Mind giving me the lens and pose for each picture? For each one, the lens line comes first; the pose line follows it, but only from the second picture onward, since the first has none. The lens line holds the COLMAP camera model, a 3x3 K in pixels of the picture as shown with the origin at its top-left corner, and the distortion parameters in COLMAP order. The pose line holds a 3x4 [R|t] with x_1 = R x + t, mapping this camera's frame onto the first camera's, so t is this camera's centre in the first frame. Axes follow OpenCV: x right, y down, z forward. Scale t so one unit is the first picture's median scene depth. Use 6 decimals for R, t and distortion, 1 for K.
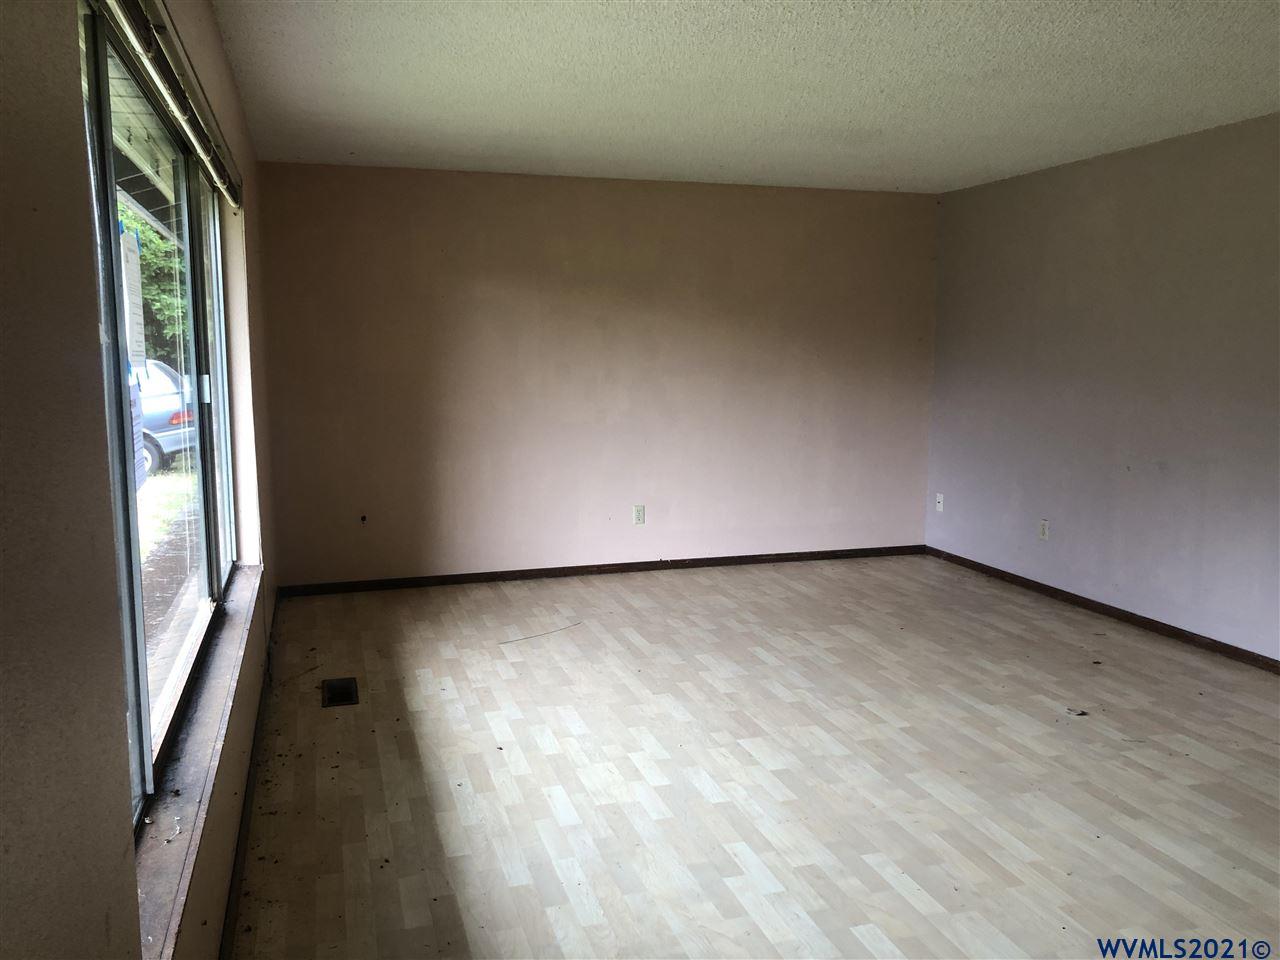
lens RADIAL K [[1059.7, 0, 642.3], [0, 1059.7, 479.6], [0, 0, 1]] dist [0.016710, 0.007266]
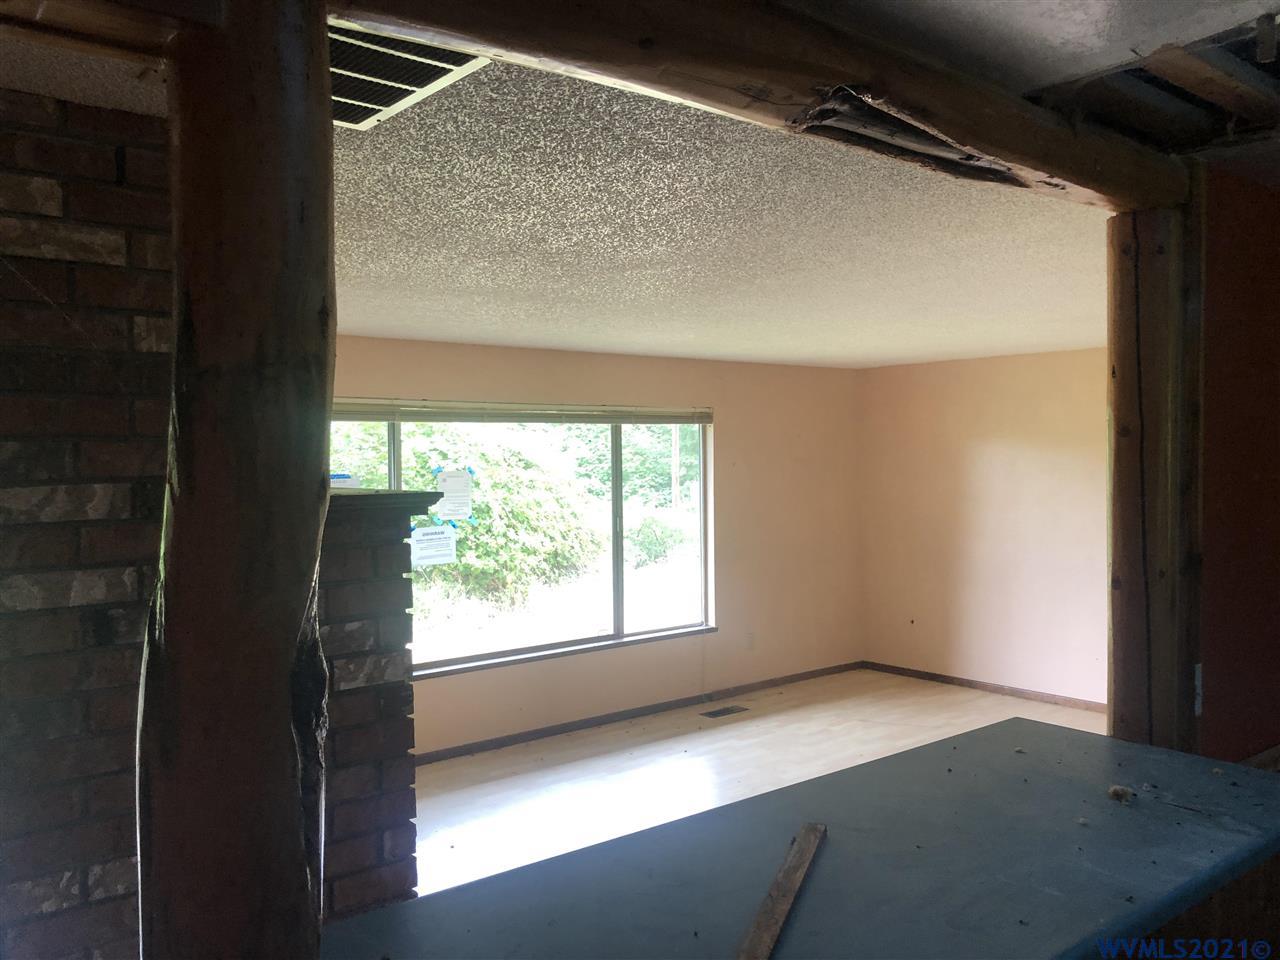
lens RADIAL K [[1059.7, 0, 642.4], [0, 1059.7, 478.3], [0, 0, 1]] dist [0.016710, 0.007266]
pose [[0.377034, 0.021453, -0.925951, 1.089097], [-0.115243, 0.993049, -0.023918, -0.092562], [0.919002, 0.115727, 0.376885, 0.230991]]
